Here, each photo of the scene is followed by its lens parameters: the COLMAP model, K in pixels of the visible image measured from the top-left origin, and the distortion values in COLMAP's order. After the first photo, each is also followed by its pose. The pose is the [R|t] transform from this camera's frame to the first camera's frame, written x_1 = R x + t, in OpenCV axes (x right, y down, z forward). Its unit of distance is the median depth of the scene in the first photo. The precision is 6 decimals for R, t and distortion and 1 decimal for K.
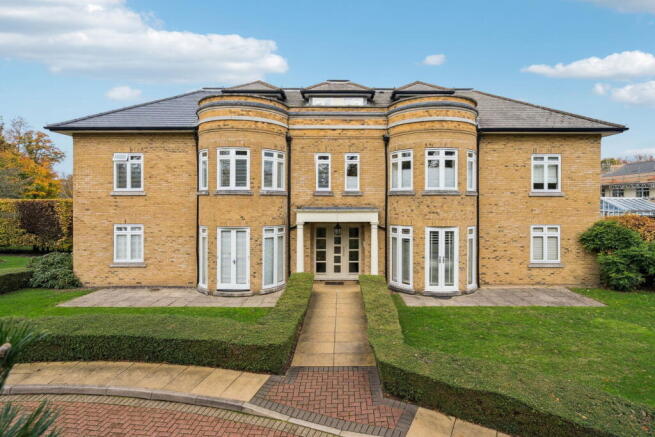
lens RADIAL K [[335.9, 0, 319.6], [0, 335.9, 218.1], [0, 0, 1]] dist [0.002510, 0.000823]
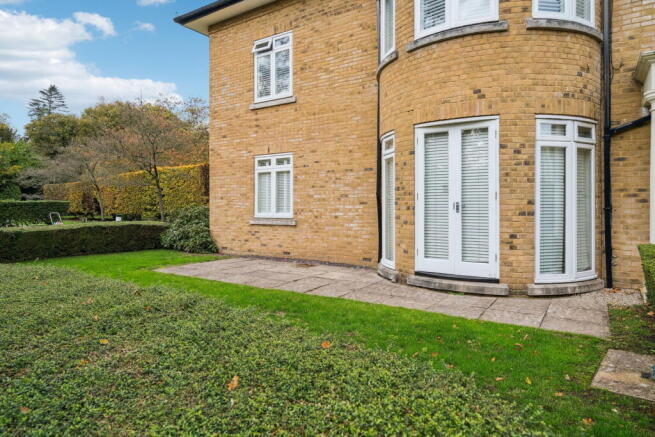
lens RADIAL K [[391.5, 0, 303.2], [0, 391.5, 207.3], [0, 0, 1]] dist [-0.001072, -0.000191]
pose [[0.822837, -0.005865, -0.568247, -0.124945], [-0.004293, 0.999854, -0.016536, 0.125758], [0.568261, 0.016046, 0.822692, 0.455978]]
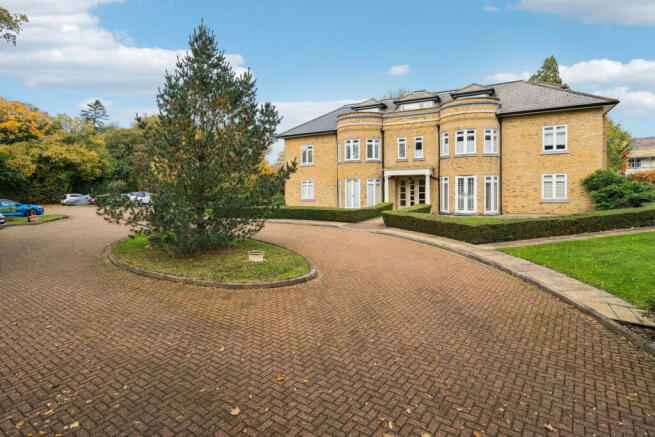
lens RADIAL K [[298.6, 0, 339.8], [0, 298.6, 204.4], [0, 0, 1]] dist [0.002932, 0.000622]
pose [[0.912620, 0.007385, -0.408742, 0.367560], [0.006832, 0.999422, 0.033312, 0.108496], [0.408751, -0.033194, 0.912042, -0.604052]]
